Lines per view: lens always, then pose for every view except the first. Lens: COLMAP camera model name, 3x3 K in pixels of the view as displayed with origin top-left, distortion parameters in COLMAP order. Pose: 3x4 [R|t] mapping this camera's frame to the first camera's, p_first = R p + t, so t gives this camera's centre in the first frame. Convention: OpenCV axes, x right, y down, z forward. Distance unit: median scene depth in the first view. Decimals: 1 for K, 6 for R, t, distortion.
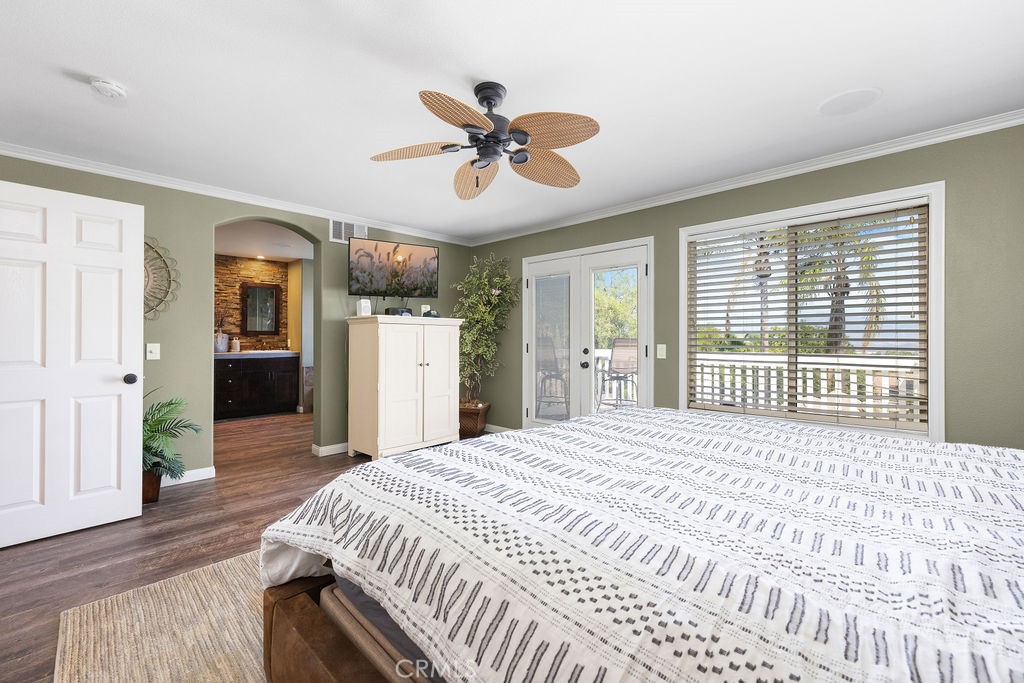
lens RADIAL K [[436.3, 0, 518.6], [0, 436.3, 332.7], [0, 0, 1]] dist [-0.000731, -0.000190]
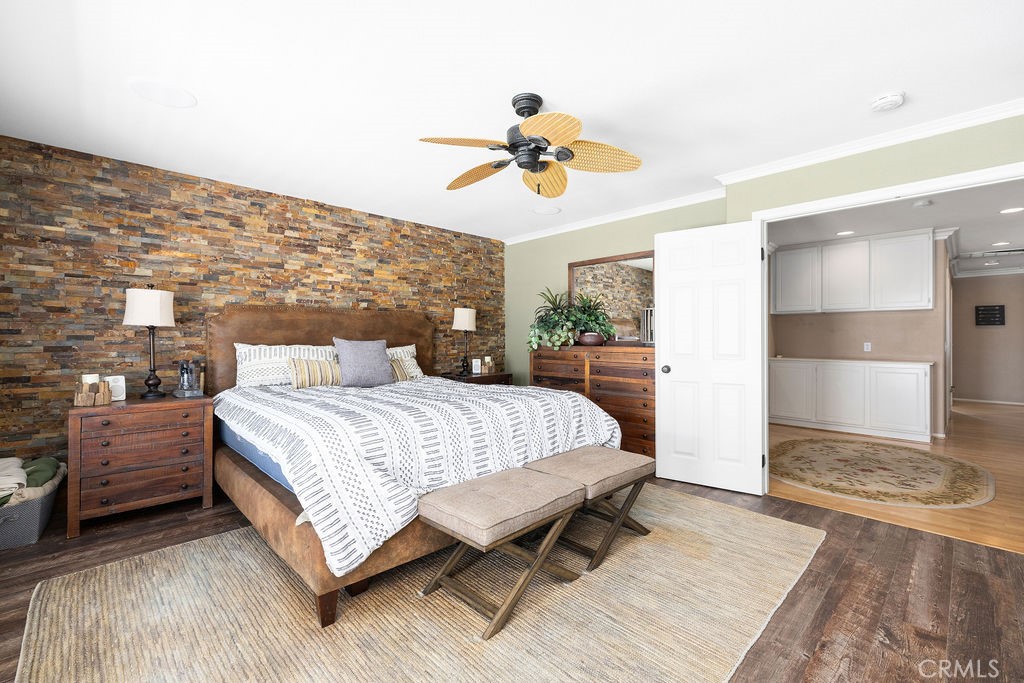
lens RADIAL K [[436.0, 0, 513.5], [0, 436.0, 341.7], [0, 0, 1]] dist [-0.000352, -0.000339]
pose [[-0.999243, -0.004975, 0.038582, -0.042740], [-0.005034, 0.999986, -0.001435, 0.016372], [-0.038574, -0.001629, -0.999254, 1.149408]]
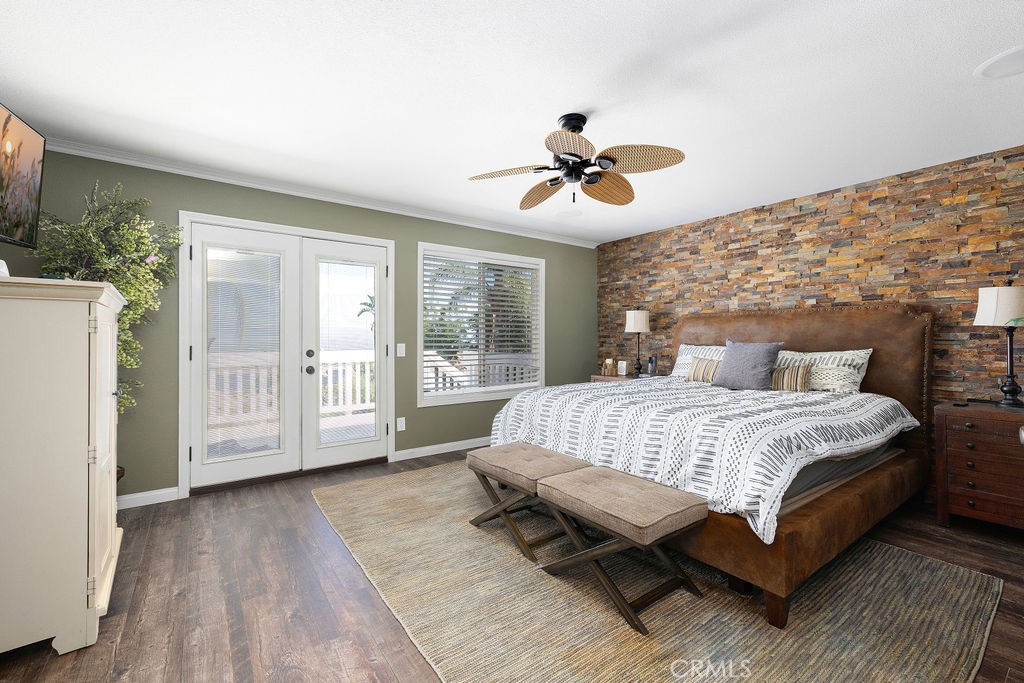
lens RADIAL K [[436.0, 0, 513.5], [0, 436.0, 341.7], [0, 0, 1]] dist [-0.000352, -0.000339]
pose [[0.180622, -0.009222, 0.983509, -0.682512], [-0.010638, 0.999879, 0.011330, 0.006918], [-0.983495, -0.012509, 0.180502, 0.526748]]
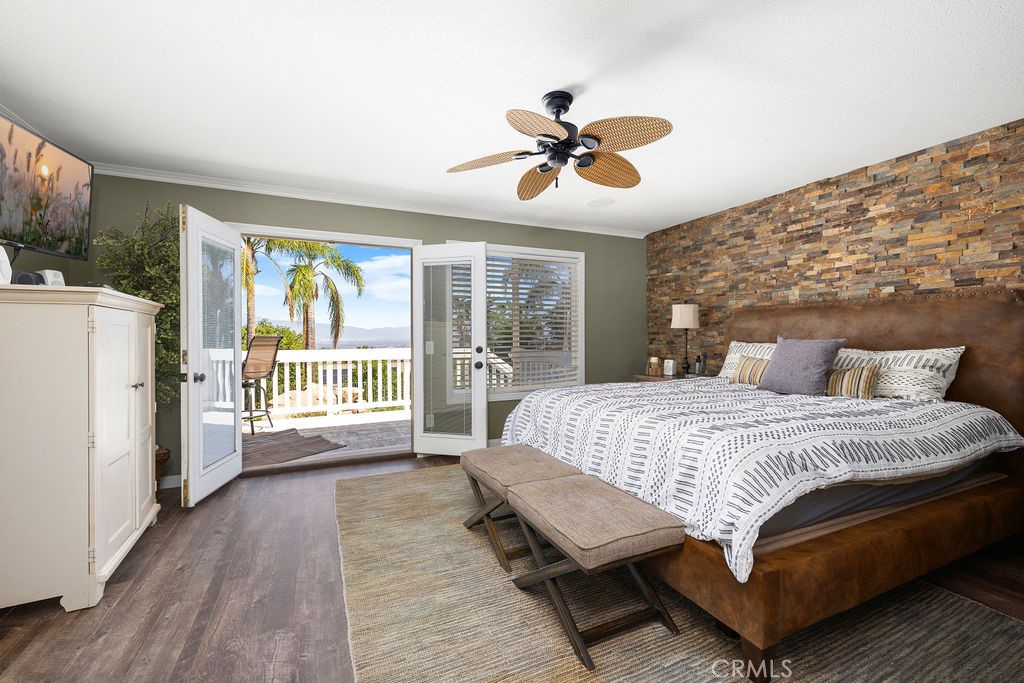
lens RADIAL K [[436.0, 0, 513.5], [0, 436.0, 341.7], [0, 0, 1]] dist [-0.000352, -0.000339]
pose [[0.371260, -0.016152, 0.928388, -0.611211], [-0.005201, 0.999797, 0.019474, 0.005694], [-0.928514, -0.012059, 0.371101, 0.394321]]
